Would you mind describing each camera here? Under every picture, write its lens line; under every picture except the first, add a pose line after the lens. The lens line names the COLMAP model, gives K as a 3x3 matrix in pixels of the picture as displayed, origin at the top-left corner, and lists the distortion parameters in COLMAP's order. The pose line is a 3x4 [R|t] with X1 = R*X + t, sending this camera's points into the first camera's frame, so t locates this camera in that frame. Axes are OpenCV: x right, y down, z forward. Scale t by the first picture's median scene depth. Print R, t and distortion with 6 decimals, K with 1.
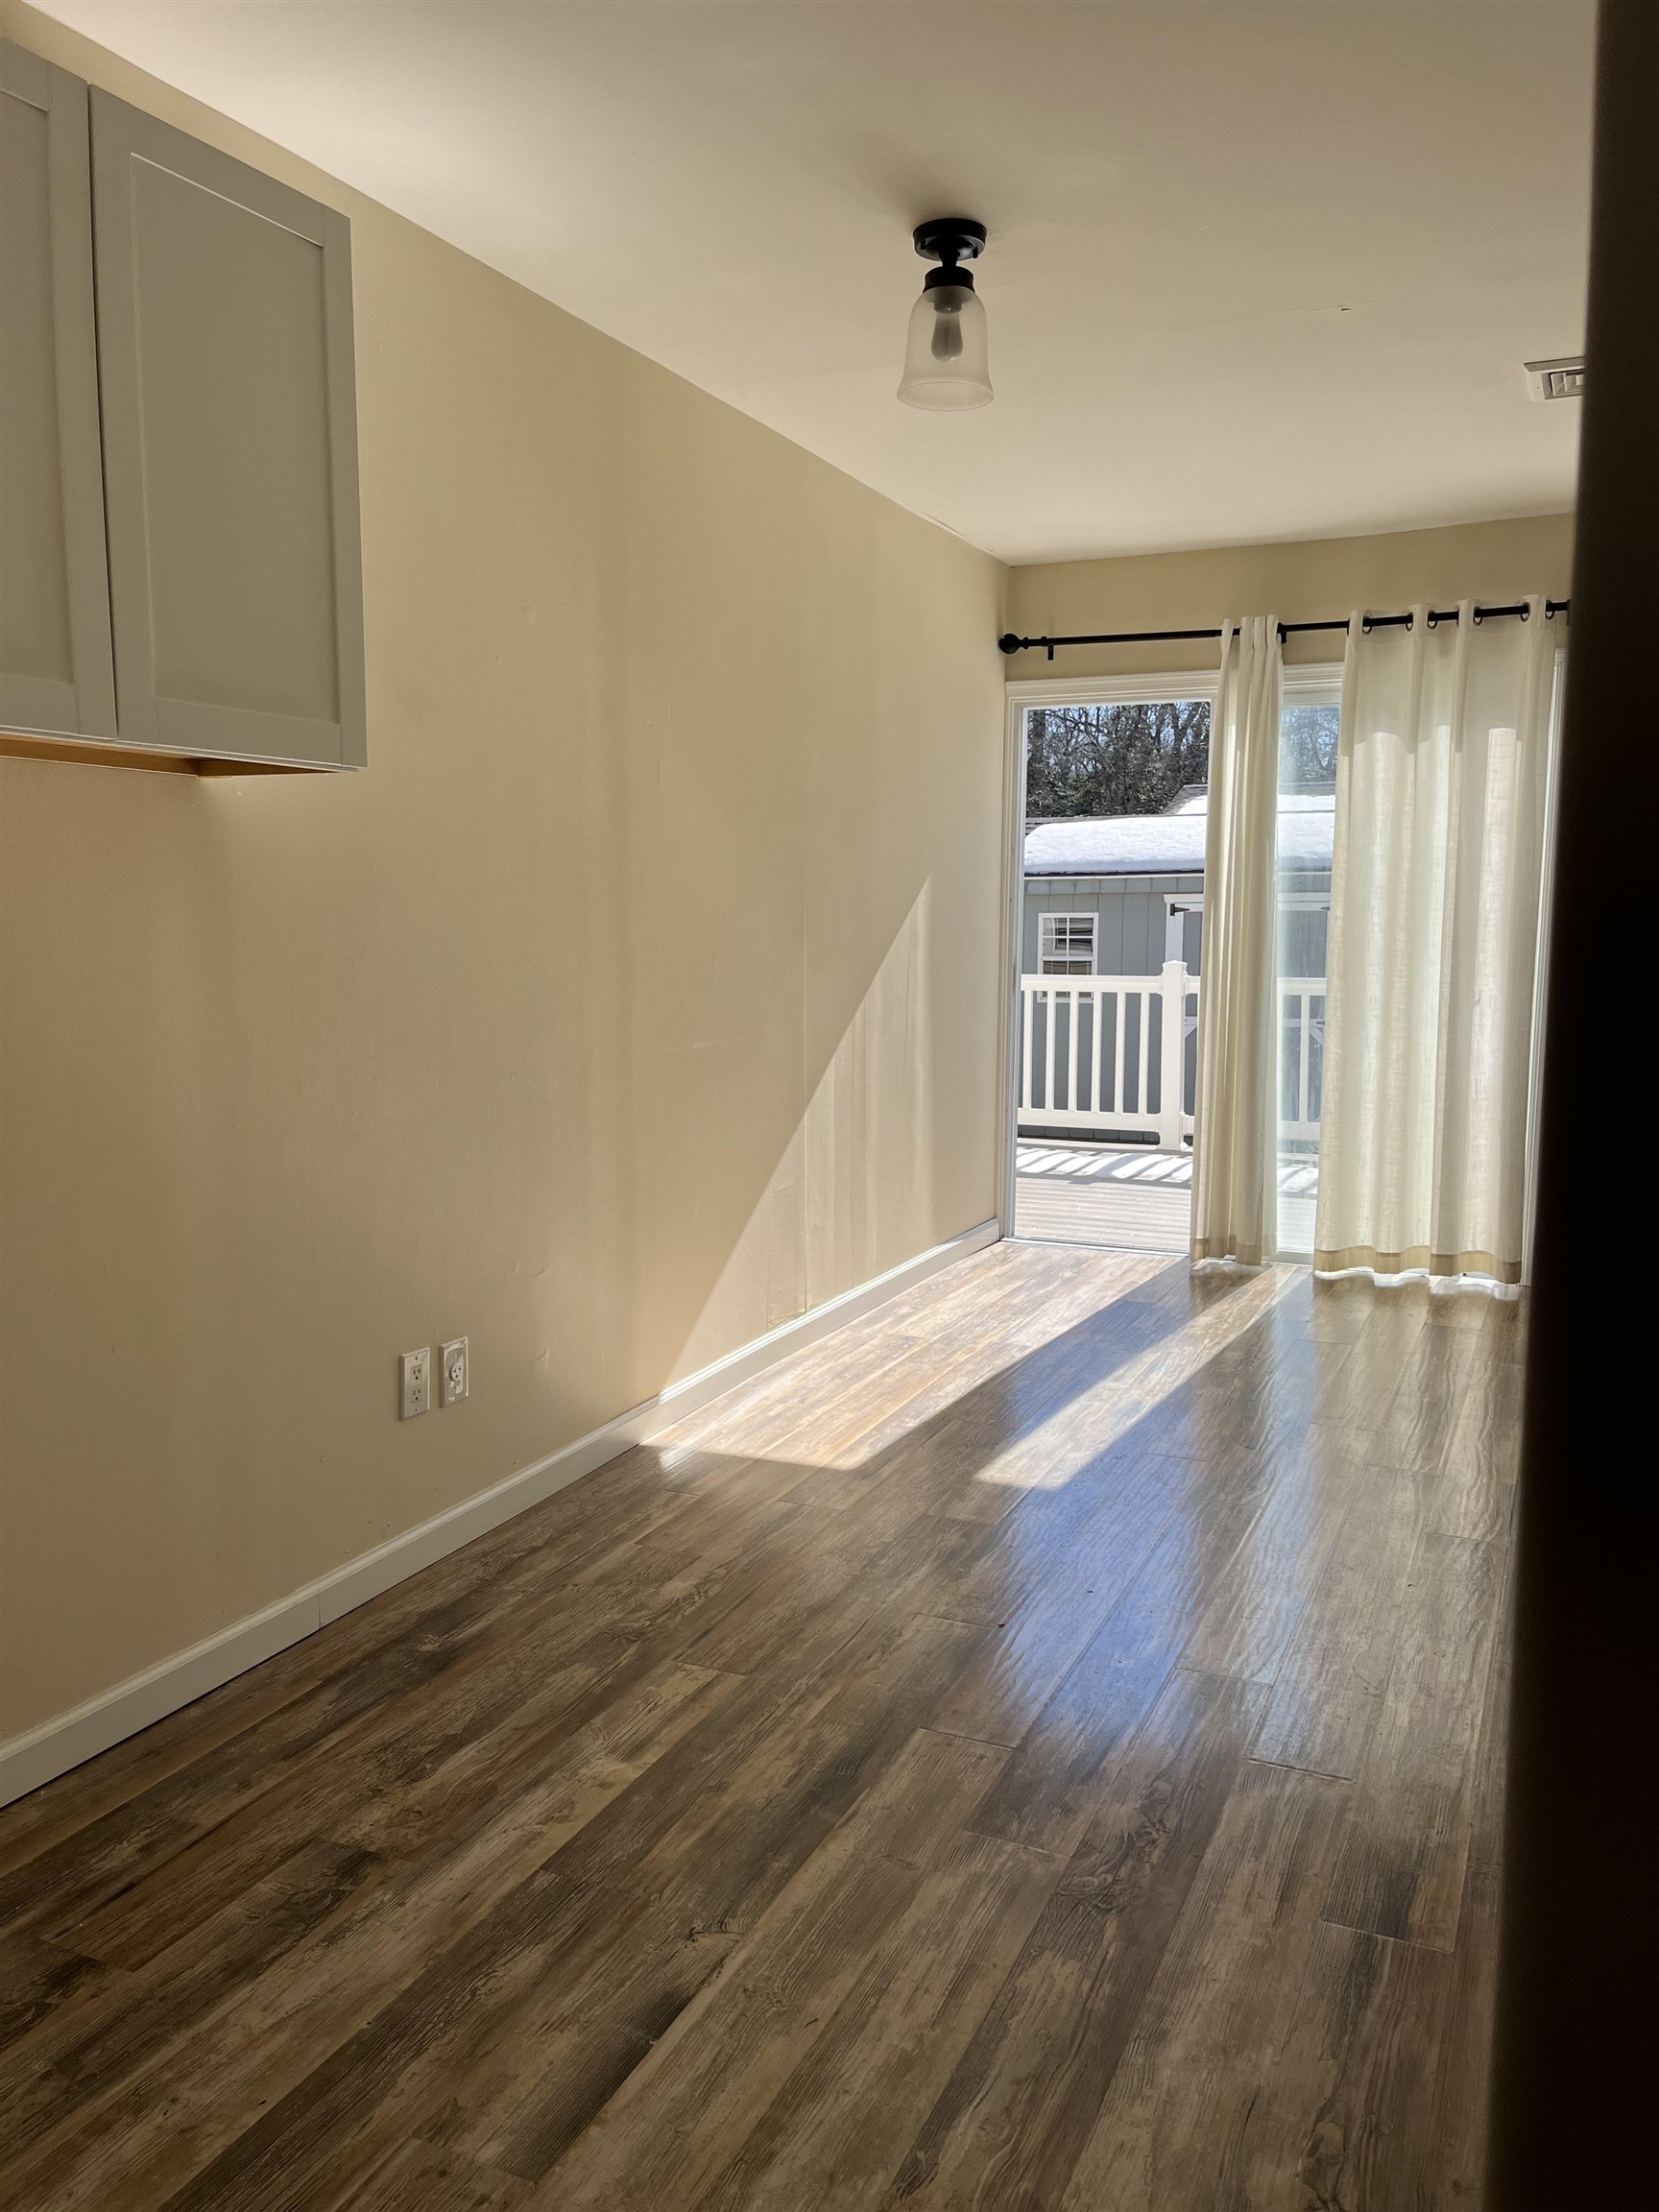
lens RADIAL K [[1647.6, 0, 824.0], [0, 1647.6, 1111.2], [0, 0, 1]] dist [0.076277, -0.119131]
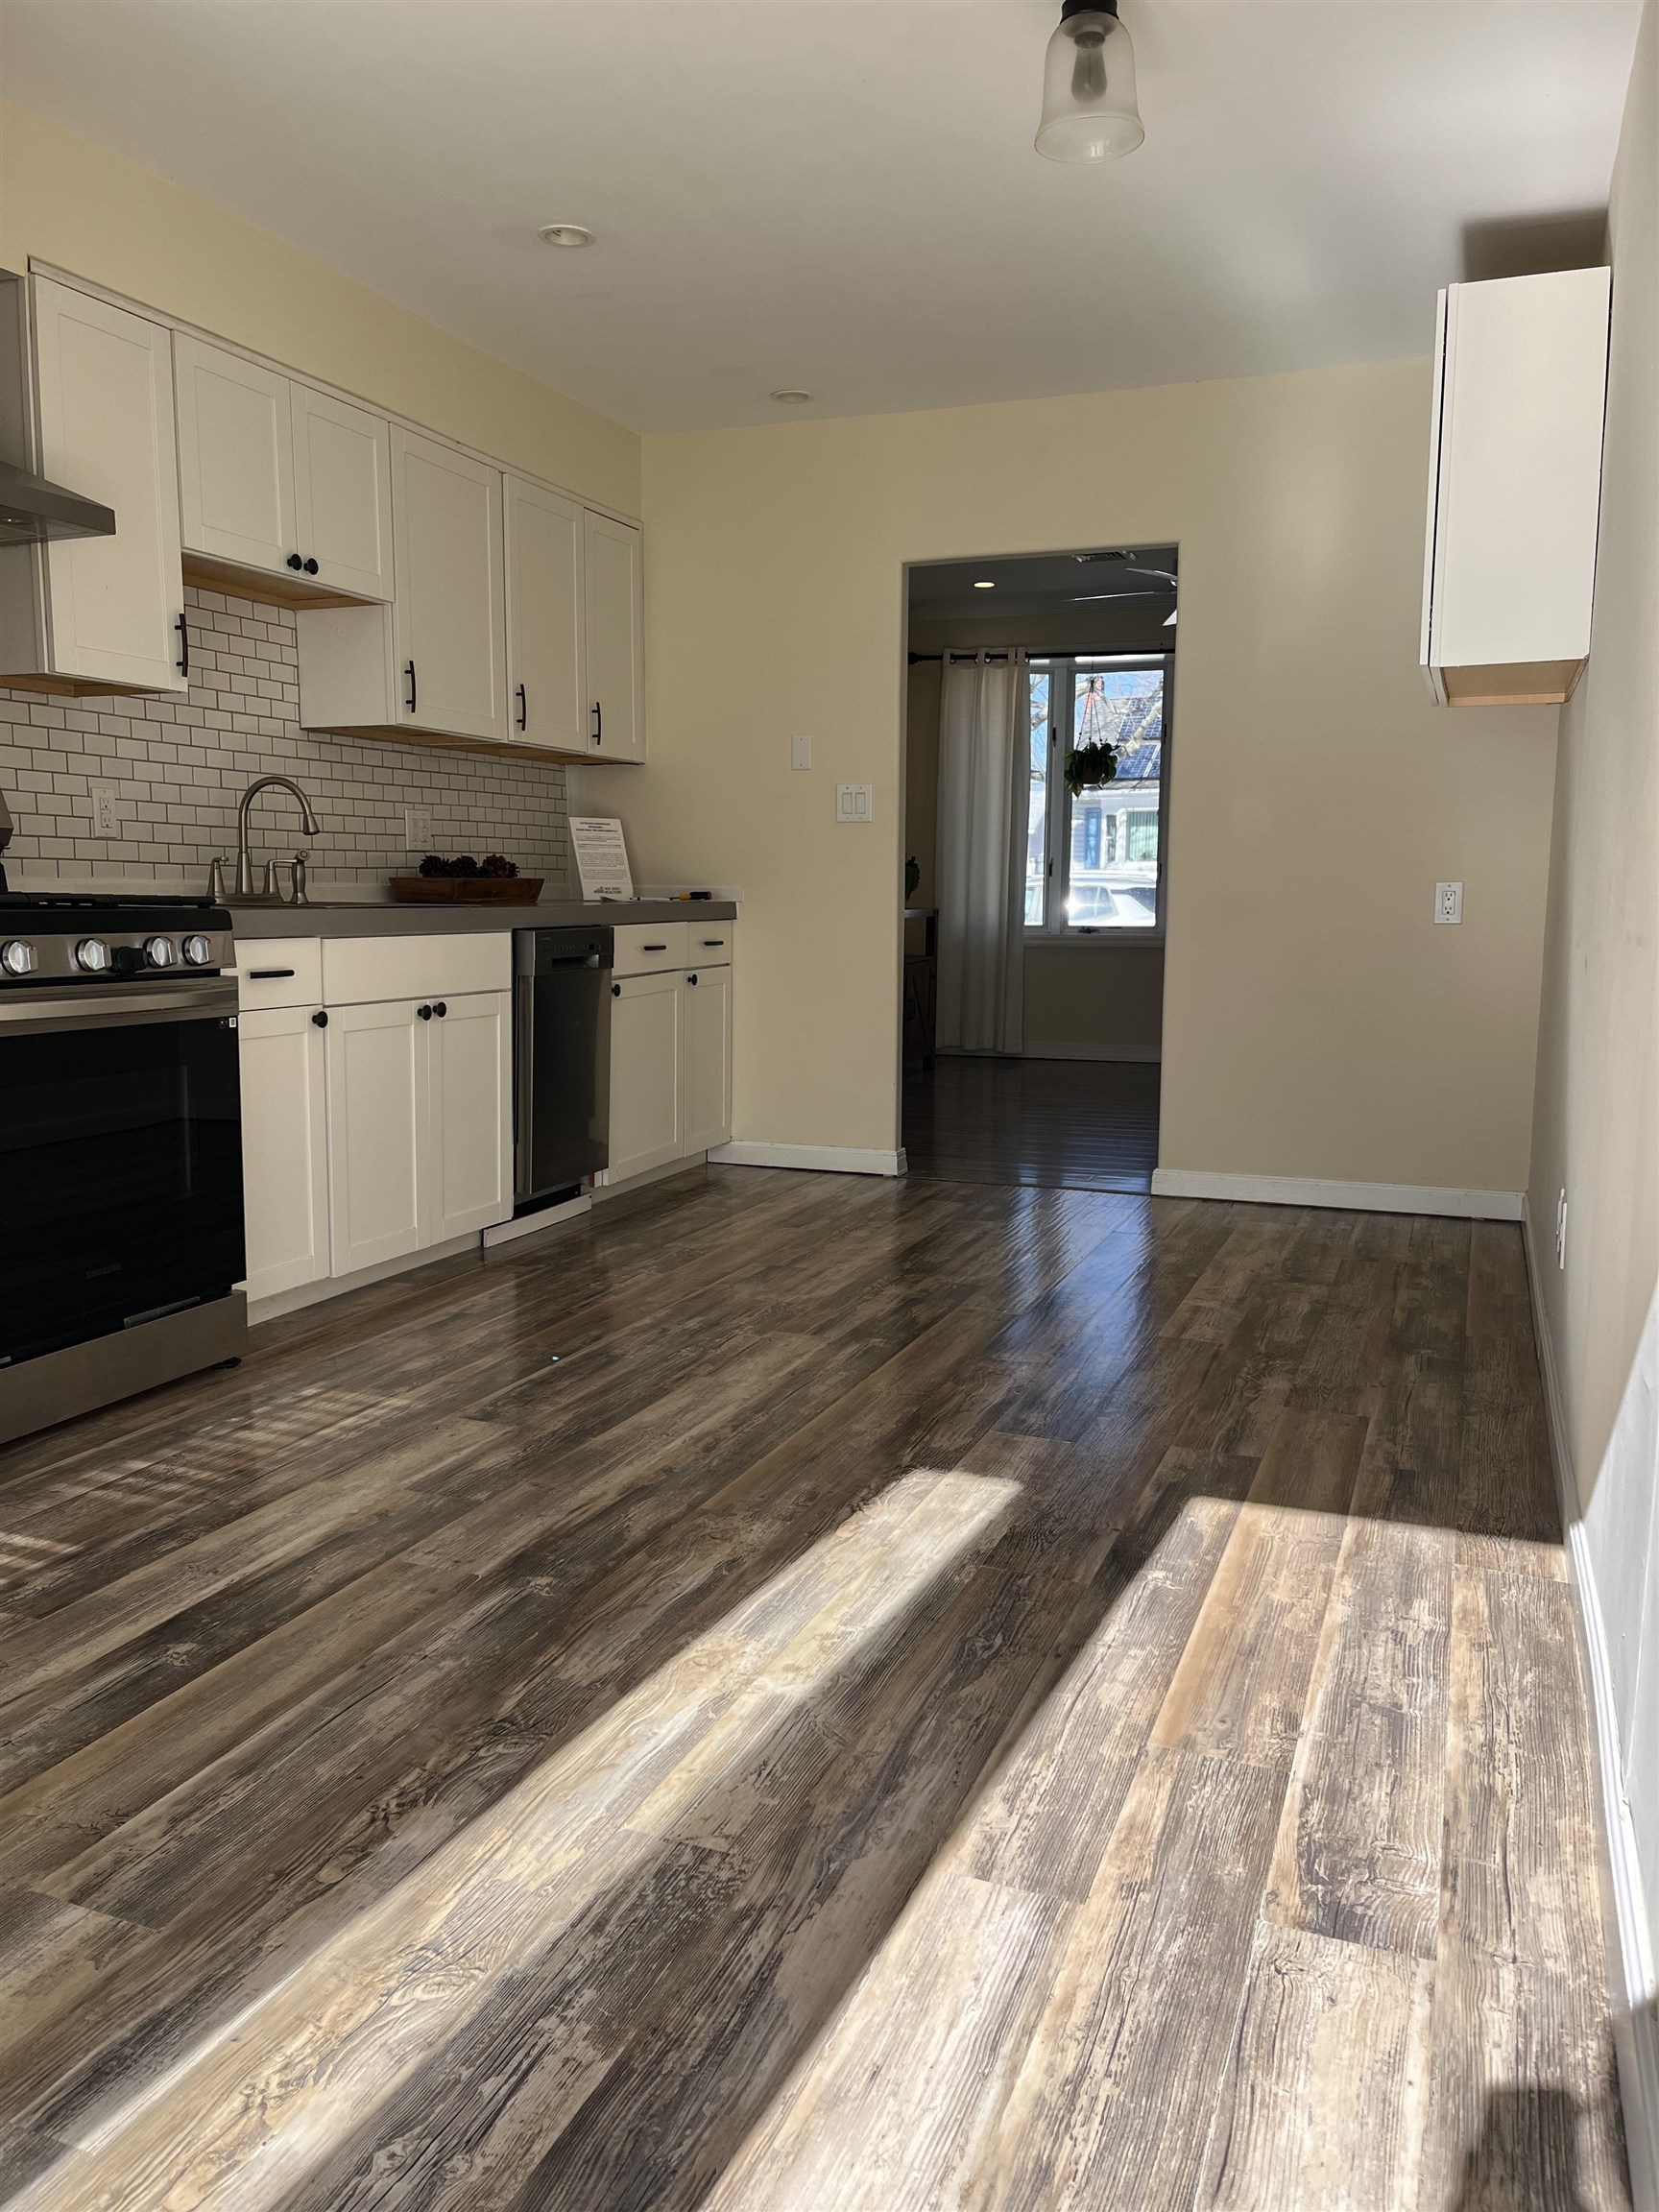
lens RADIAL K [[1674.3, 0, 797.5], [0, 1674.3, 1117.2], [0, 0, 1]] dist [0.064116, -0.075833]
pose [[-0.999045, 0.002313, -0.043628, 0.217657], [-0.008905, 0.966854, 0.255173, -0.126676], [0.042772, 0.255318, -0.965911, 1.612994]]
